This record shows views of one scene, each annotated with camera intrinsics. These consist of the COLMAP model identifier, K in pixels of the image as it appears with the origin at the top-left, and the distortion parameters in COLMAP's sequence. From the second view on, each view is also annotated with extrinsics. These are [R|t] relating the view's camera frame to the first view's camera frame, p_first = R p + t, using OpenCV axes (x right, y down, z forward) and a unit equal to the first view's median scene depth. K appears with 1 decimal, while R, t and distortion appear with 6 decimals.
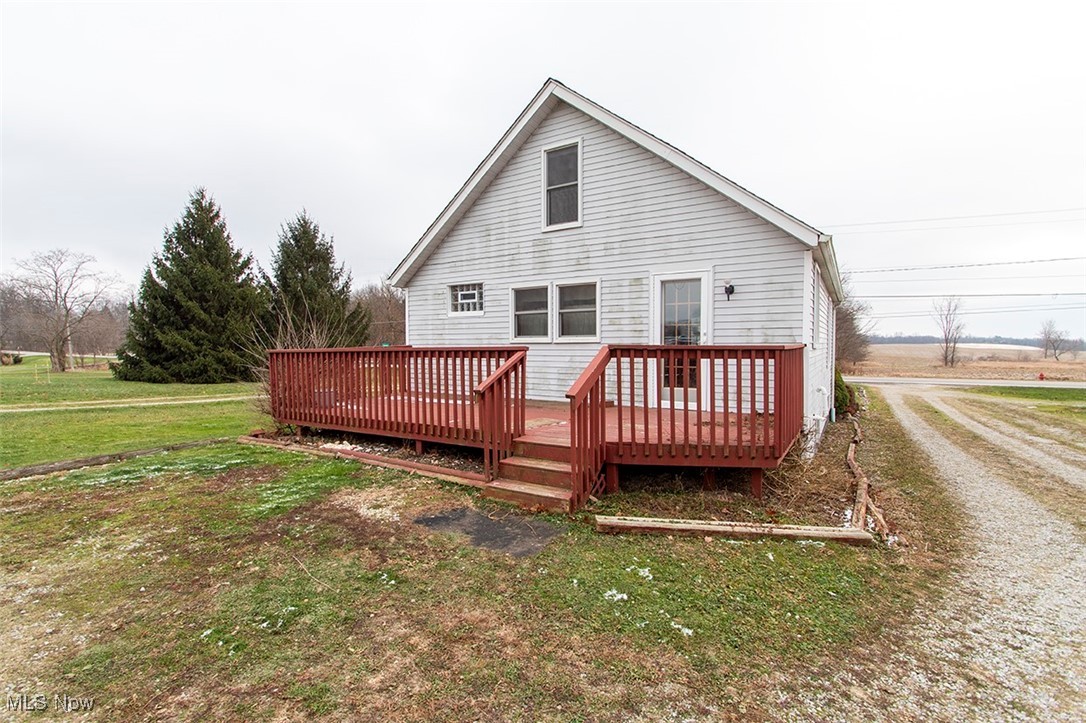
lens RADIAL K [[506.3, 0, 523.9], [0, 506.3, 367.5], [0, 0, 1]] dist [-0.002958, -0.001204]
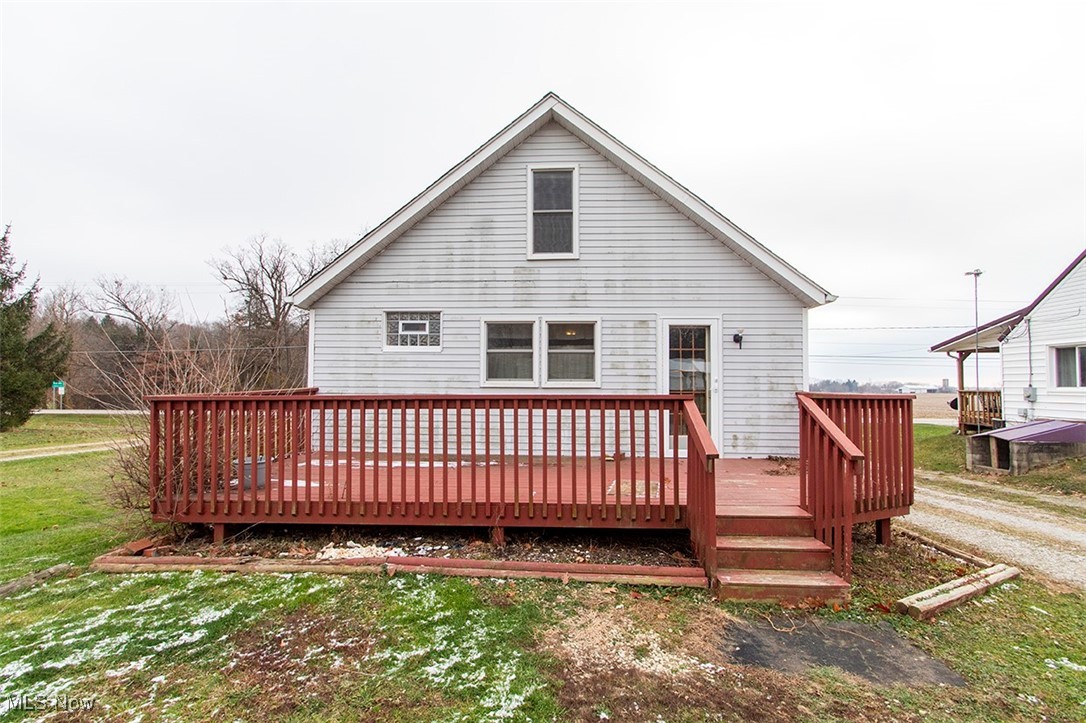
lens RADIAL K [[506.3, 0, 523.9], [0, 506.3, 367.5], [0, 0, 1]] dist [-0.002958, -0.001204]
pose [[0.870364, 0.029020, 0.491552, -0.403584], [0.011211, 0.996835, -0.078701, -0.015694], [-0.492281, 0.074010, 0.867284, 0.275128]]
